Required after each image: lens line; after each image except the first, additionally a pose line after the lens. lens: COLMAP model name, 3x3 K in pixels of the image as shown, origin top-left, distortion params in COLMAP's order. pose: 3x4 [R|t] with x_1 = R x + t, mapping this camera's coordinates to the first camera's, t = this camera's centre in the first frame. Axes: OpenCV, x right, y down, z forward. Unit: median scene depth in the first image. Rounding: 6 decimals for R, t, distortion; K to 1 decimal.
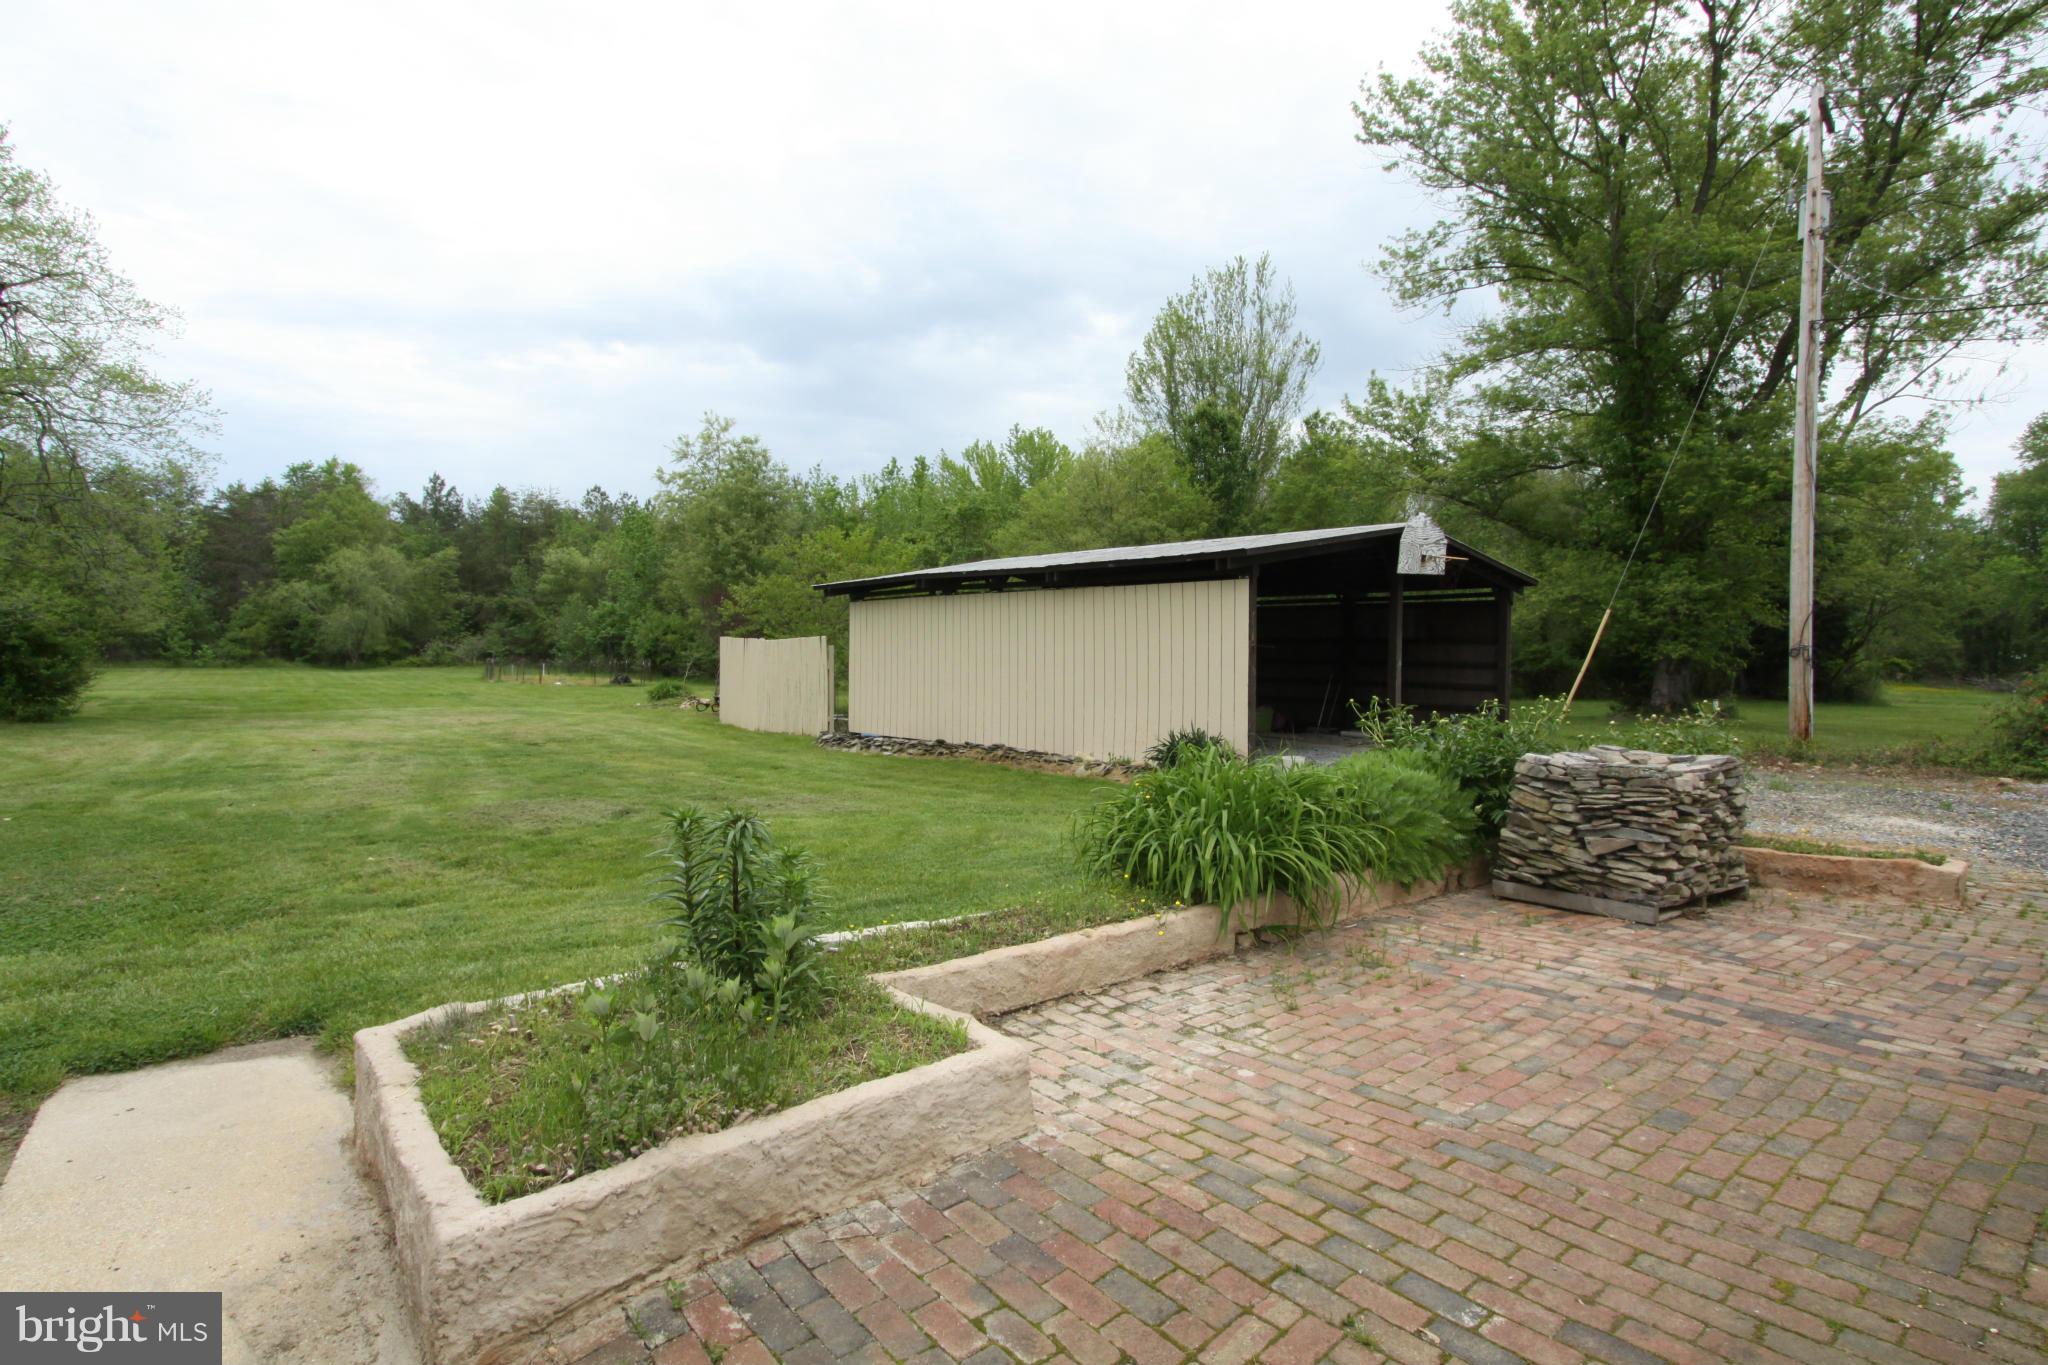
lens RADIAL K [[957.8, 0, 1000.5], [0, 957.8, 687.1], [0, 0, 1]] dist [-0.004779, -0.000422]
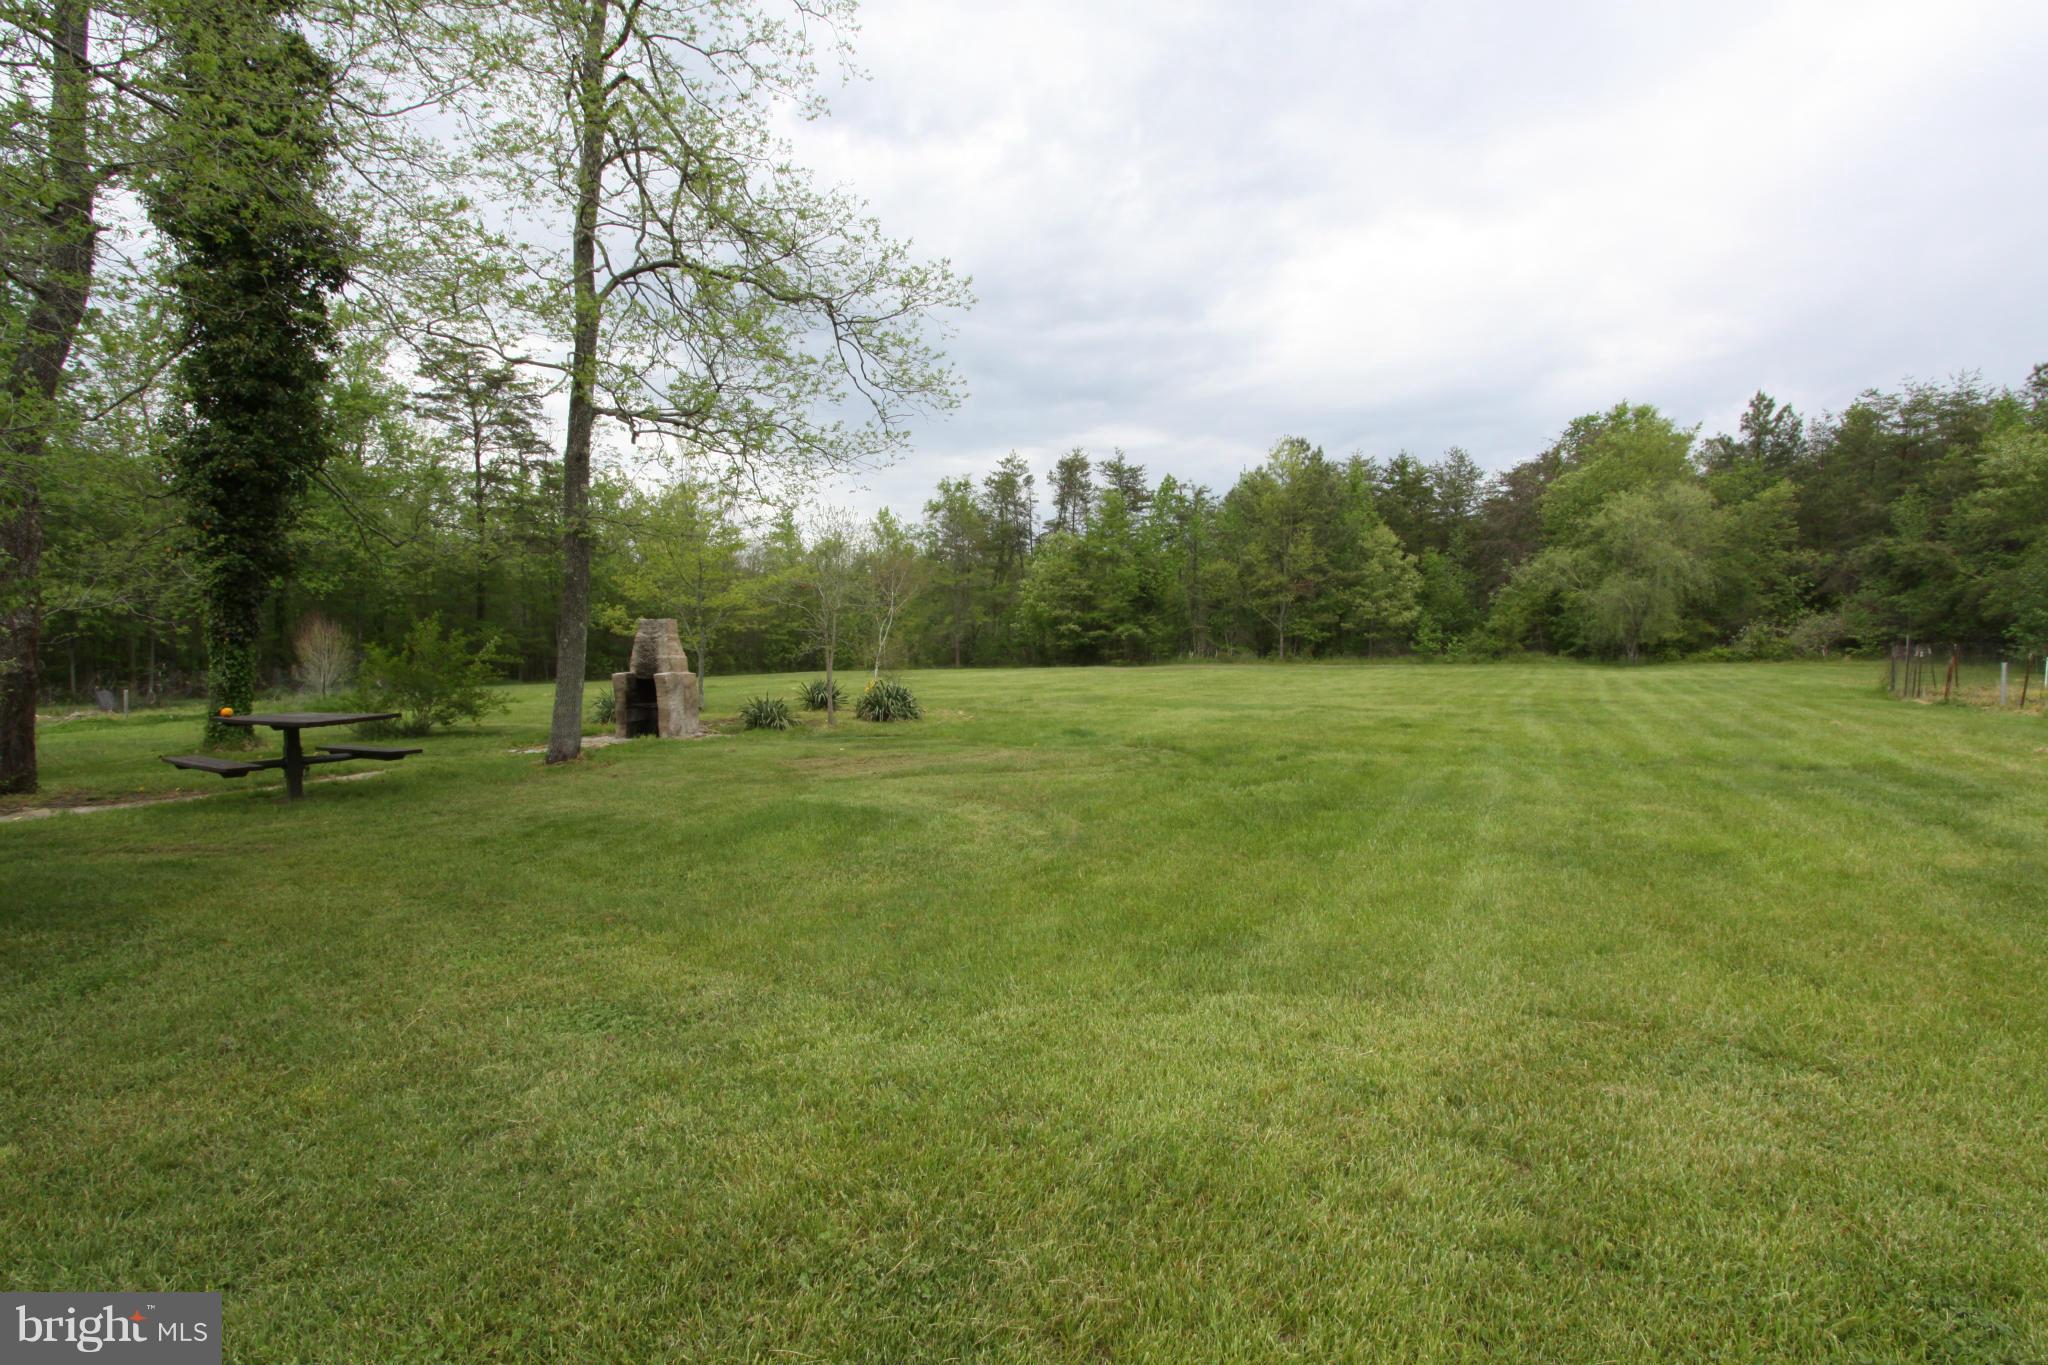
lens RADIAL K [[957.8, 0, 1000.5], [0, 957.8, 687.1], [0, 0, 1]] dist [-0.004779, -0.000422]
pose [[0.367316, 0.020969, -0.929860, -0.175289], [-0.017677, 0.999723, 0.015561, -0.005159], [0.929928, 0.010721, 0.367585, 0.282819]]
